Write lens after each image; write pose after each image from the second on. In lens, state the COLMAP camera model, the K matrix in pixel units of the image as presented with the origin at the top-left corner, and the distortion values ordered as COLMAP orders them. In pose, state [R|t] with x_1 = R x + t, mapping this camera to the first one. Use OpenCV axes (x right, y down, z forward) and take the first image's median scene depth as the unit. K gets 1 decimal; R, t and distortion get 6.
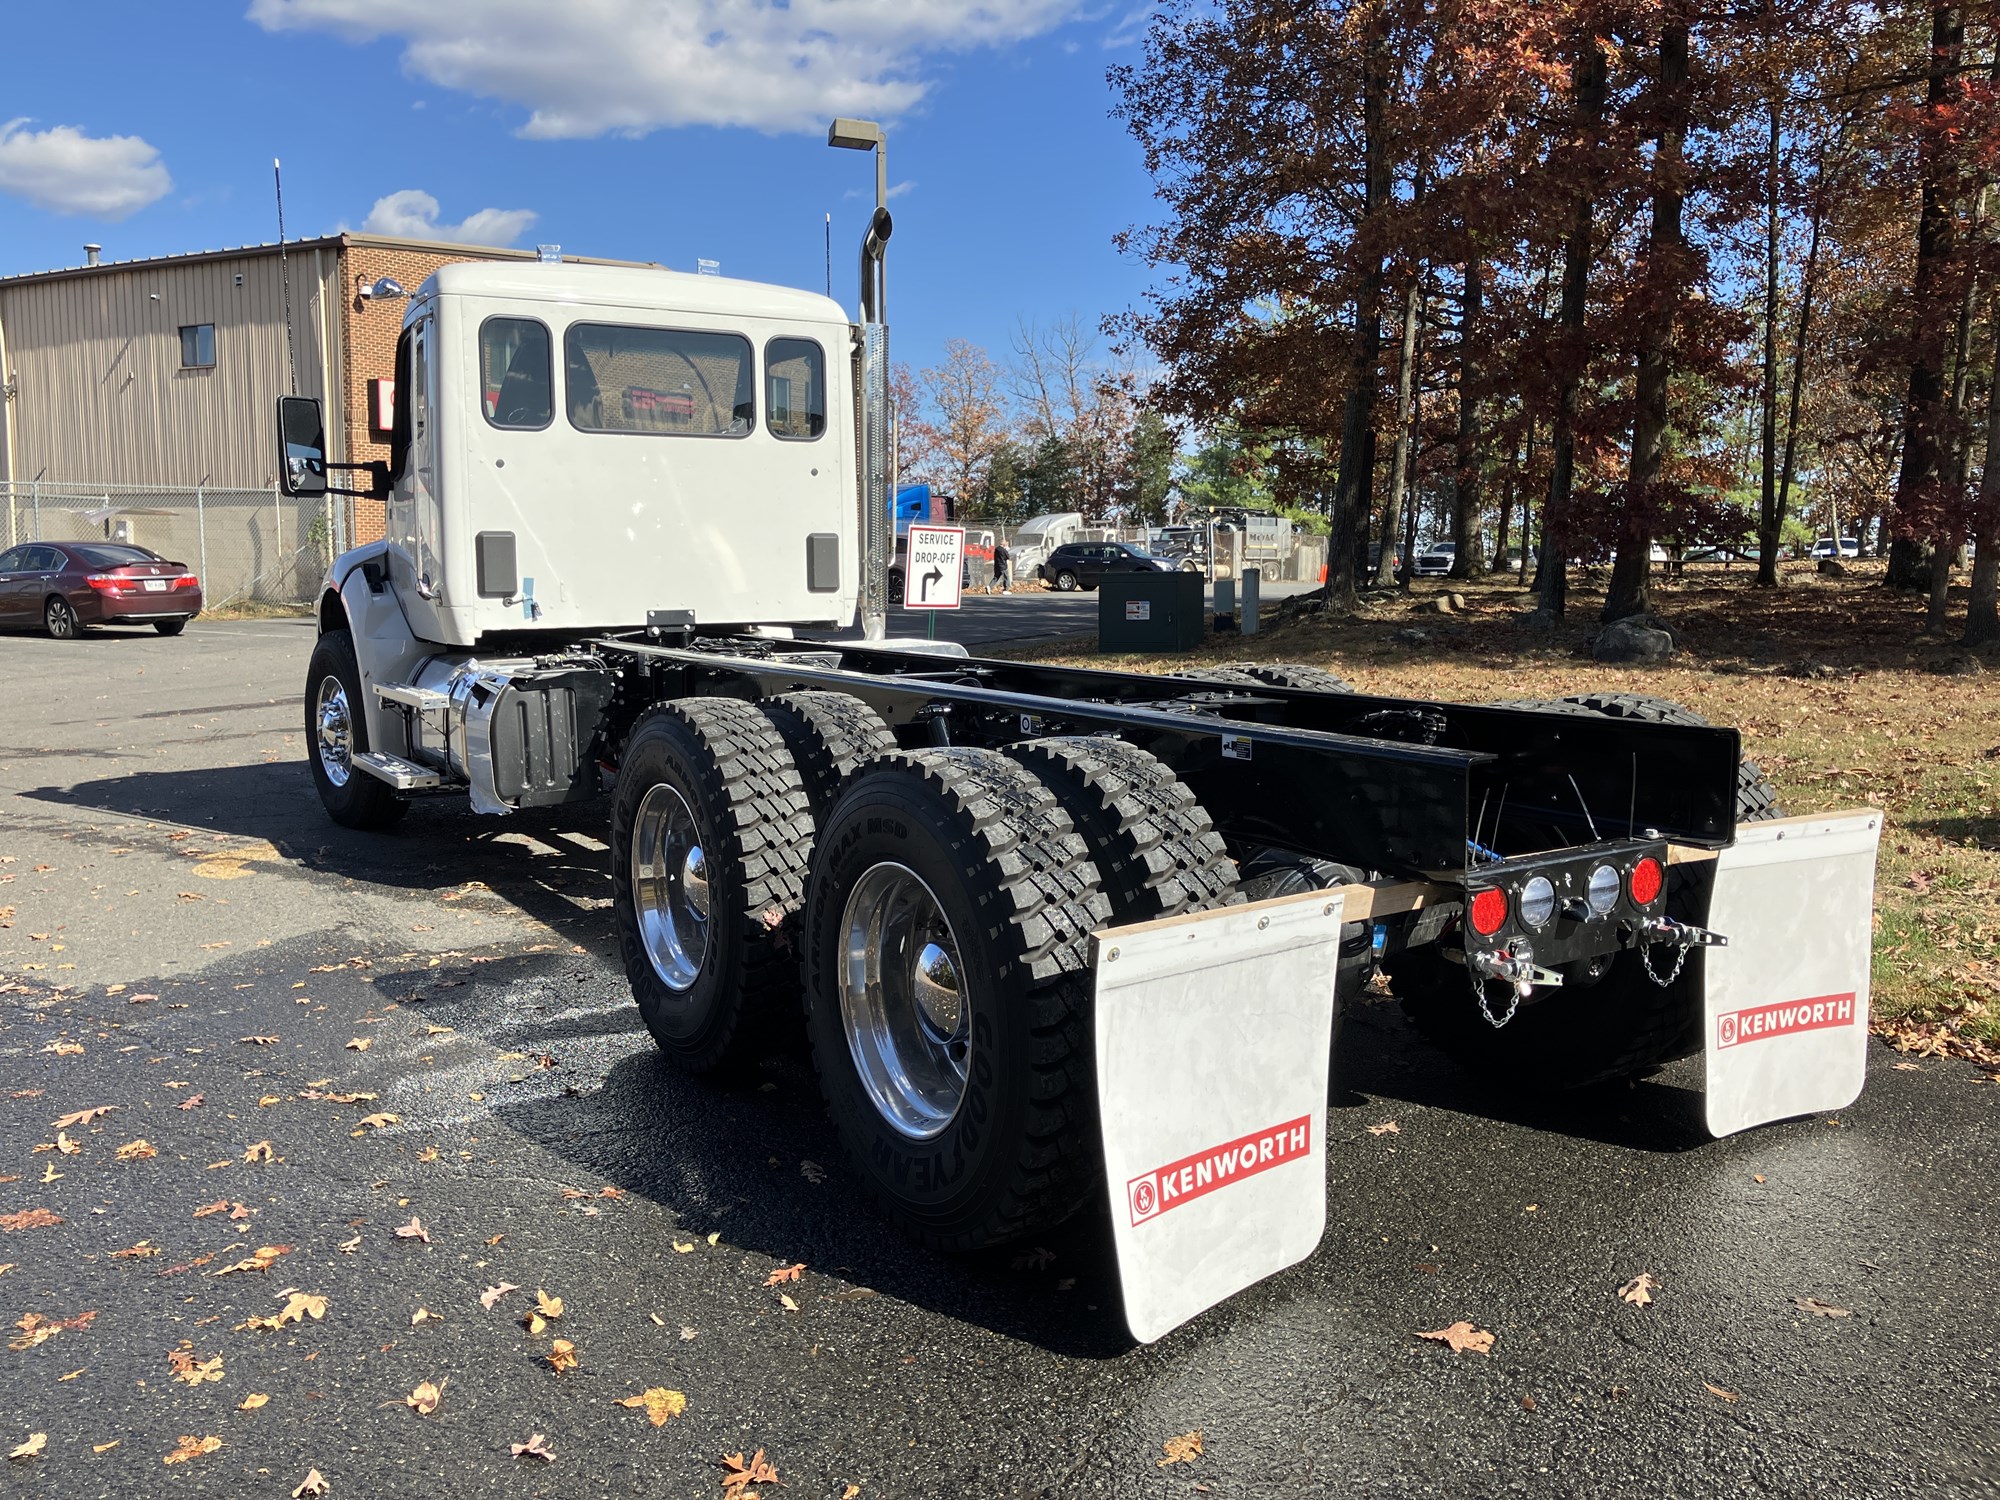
lens RADIAL K [[1603.5, 0, 999.7], [0, 1603.5, 731.5], [0, 0, 1]] dist [-0.004604, -0.000422]
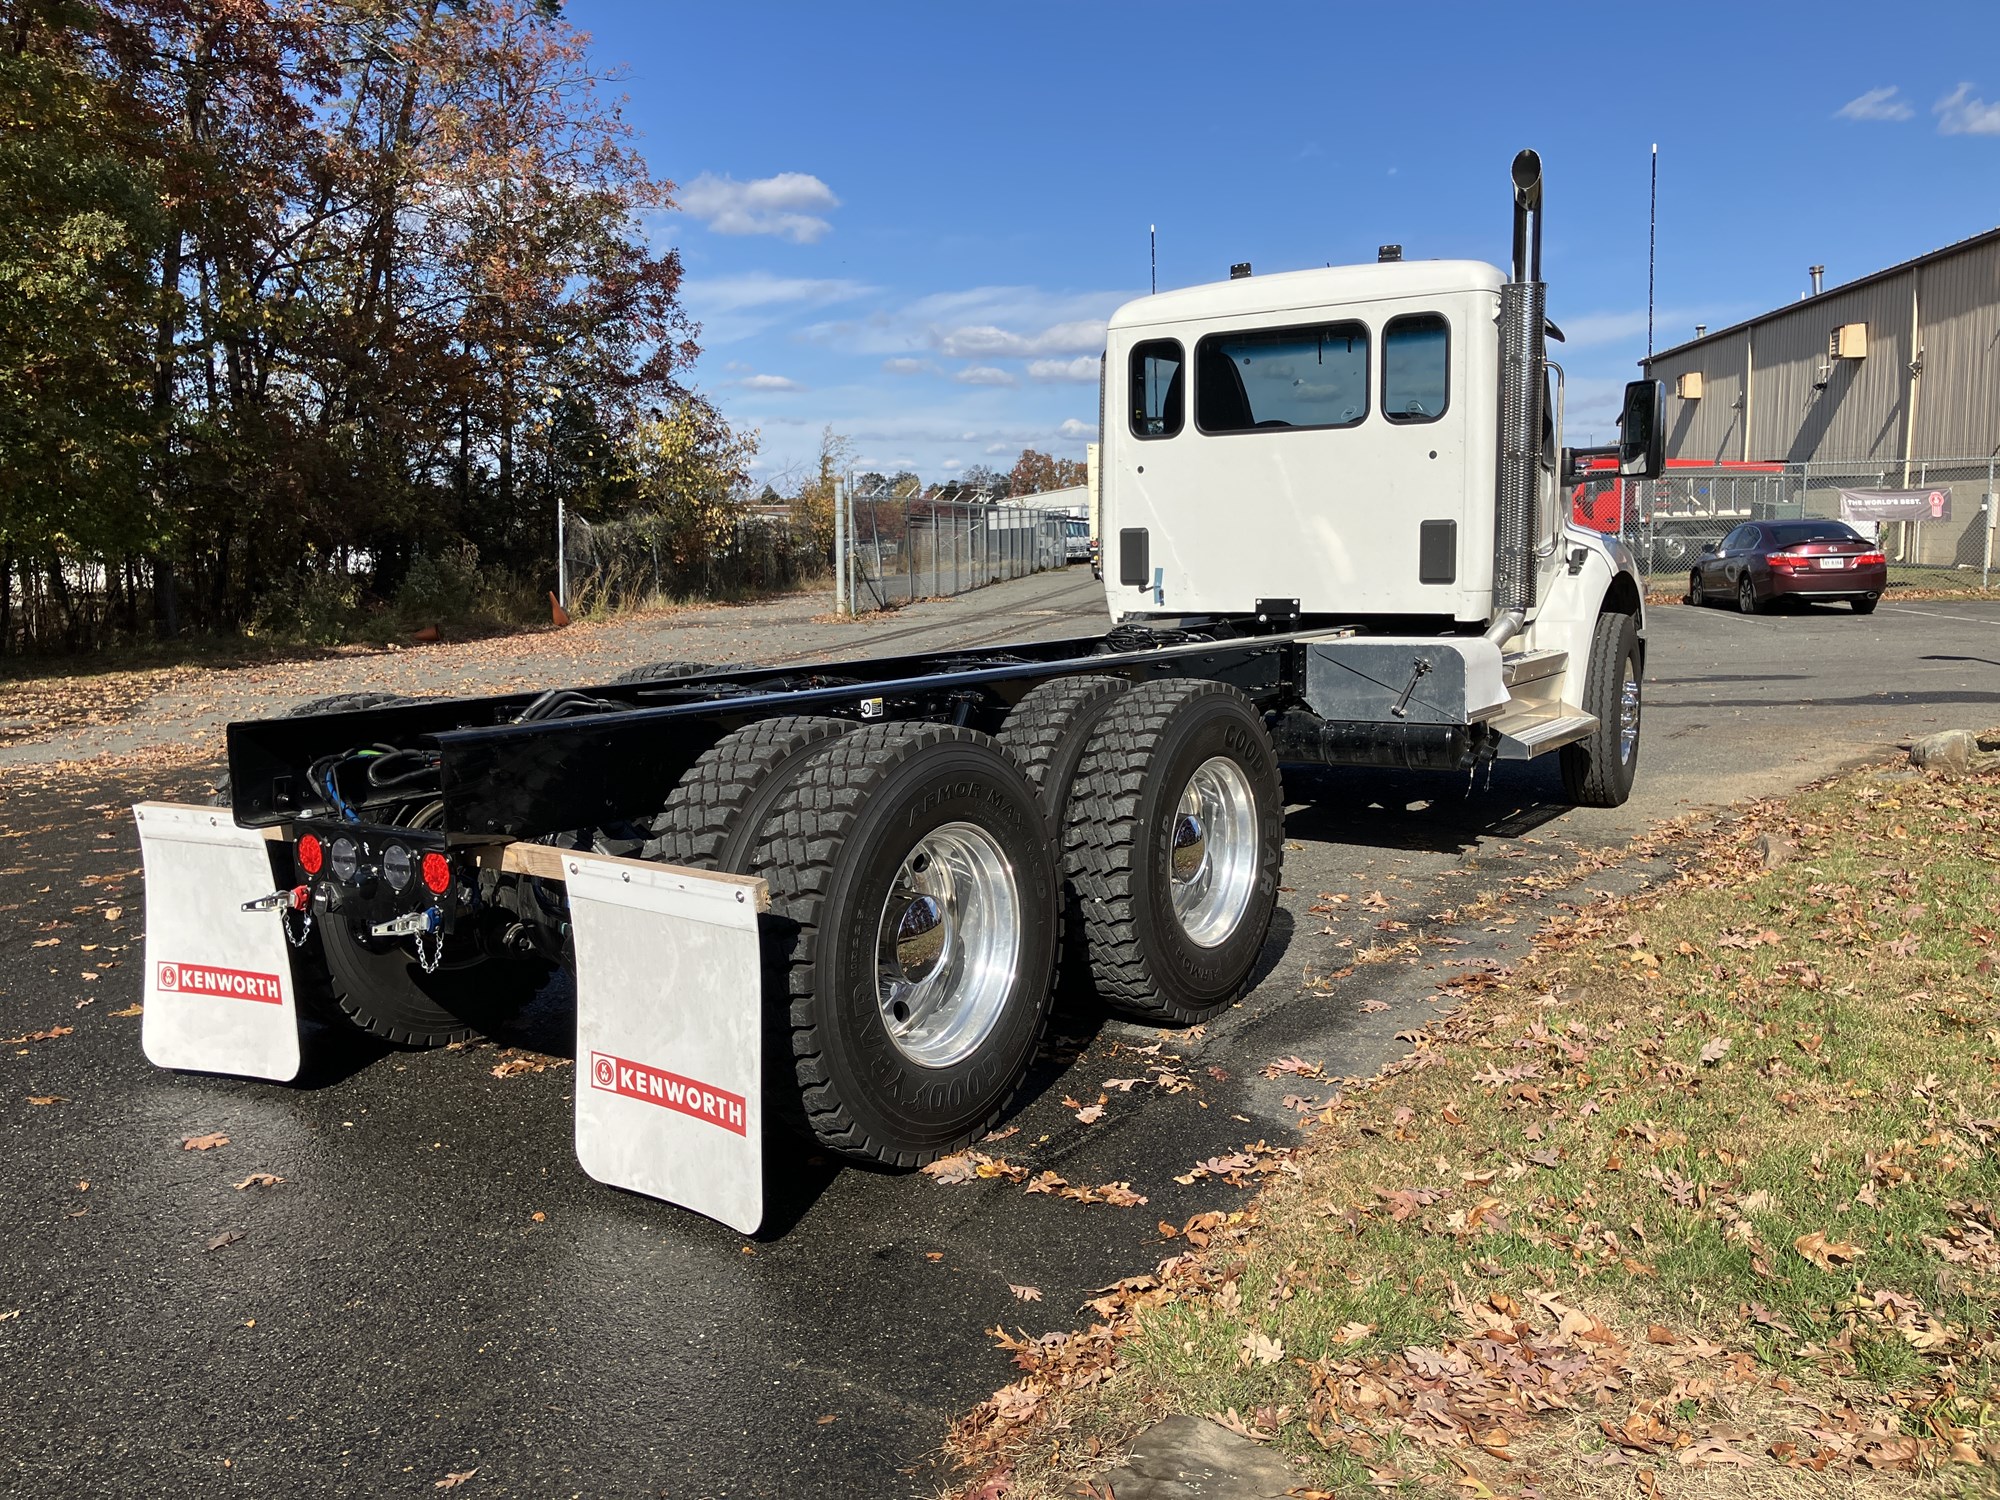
lens RADIAL K [[1643.0, 0, 1000.0], [0, 1643.0, 750.0], [0, 0, 1]] dist [-0.005074, -0.000684]
pose [[0.399822, 0.107396, -0.910279, 0.739003], [-0.083830, 0.993234, 0.080362, -0.051372], [0.912751, 0.044178, 0.406120, 0.427706]]
